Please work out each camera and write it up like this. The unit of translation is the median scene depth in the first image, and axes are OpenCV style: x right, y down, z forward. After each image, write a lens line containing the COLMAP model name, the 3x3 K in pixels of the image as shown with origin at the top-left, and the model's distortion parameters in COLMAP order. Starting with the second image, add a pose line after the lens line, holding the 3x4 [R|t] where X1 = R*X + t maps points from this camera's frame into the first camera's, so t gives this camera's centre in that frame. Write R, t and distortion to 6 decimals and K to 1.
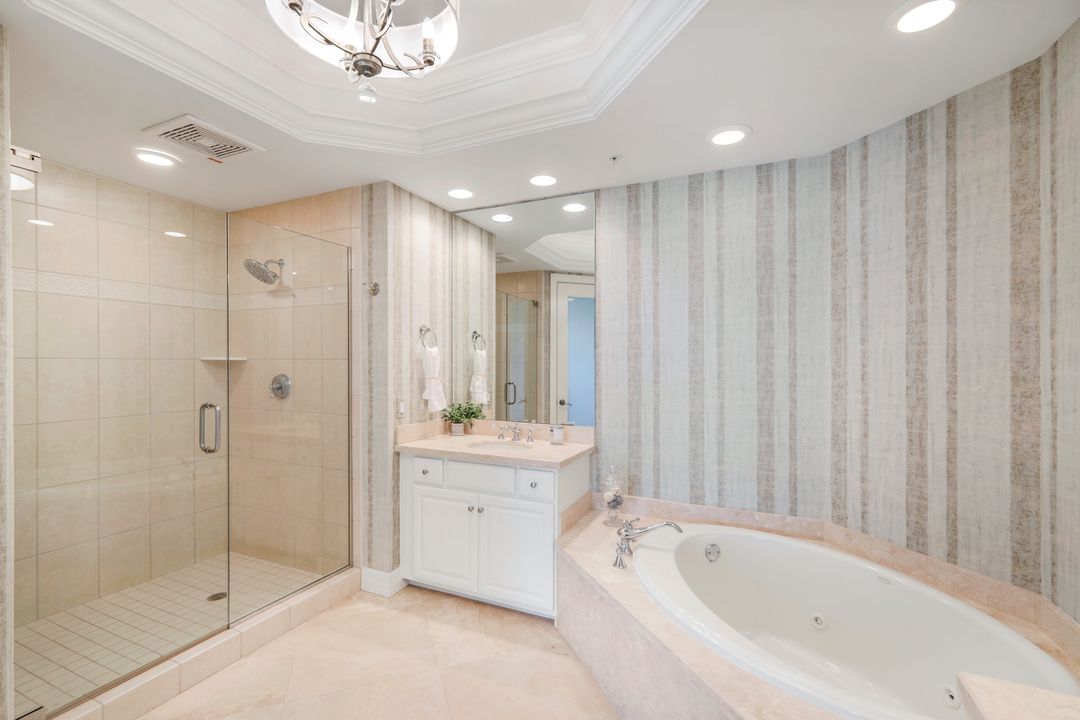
lens RADIAL K [[473.2, 0, 538.9], [0, 473.2, 360.9], [0, 0, 1]] dist [0.002548, 0.000284]
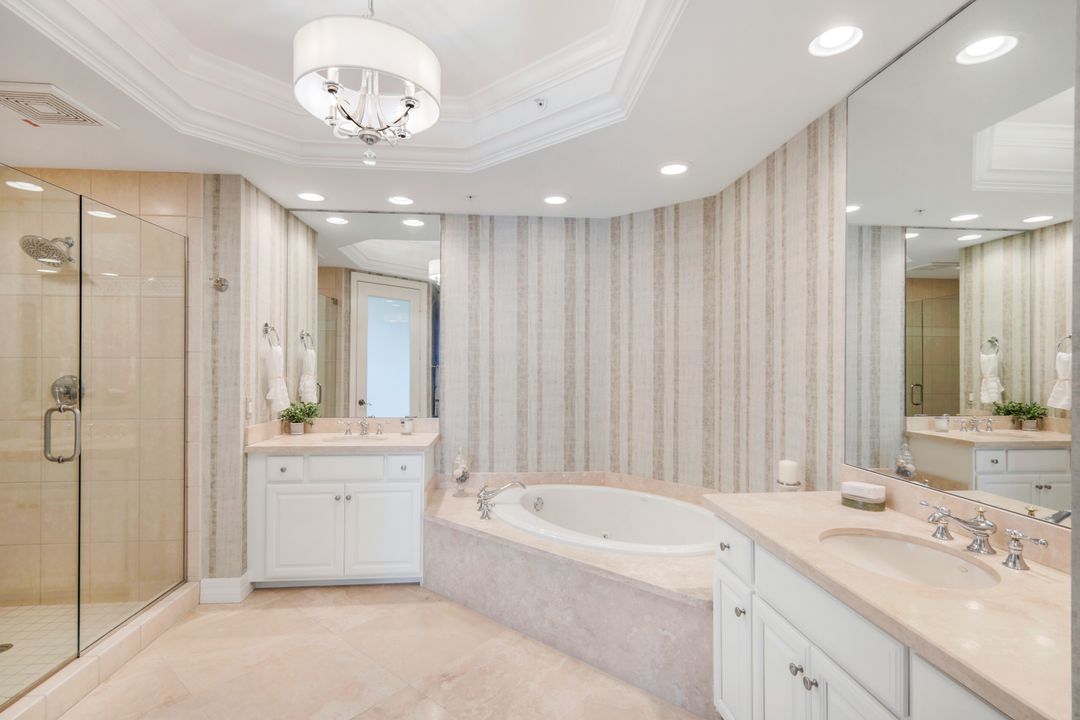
lens RADIAL K [[515.3, 0, 544.5], [0, 515.3, 363.5], [0, 0, 1]] dist [-0.000830, -0.000407]
pose [[0.862133, 0.000161, 0.506682, -0.319324], [-0.002711, 0.999987, 0.004295, 0.000983], [-0.506674, -0.005076, 0.862123, -0.234562]]
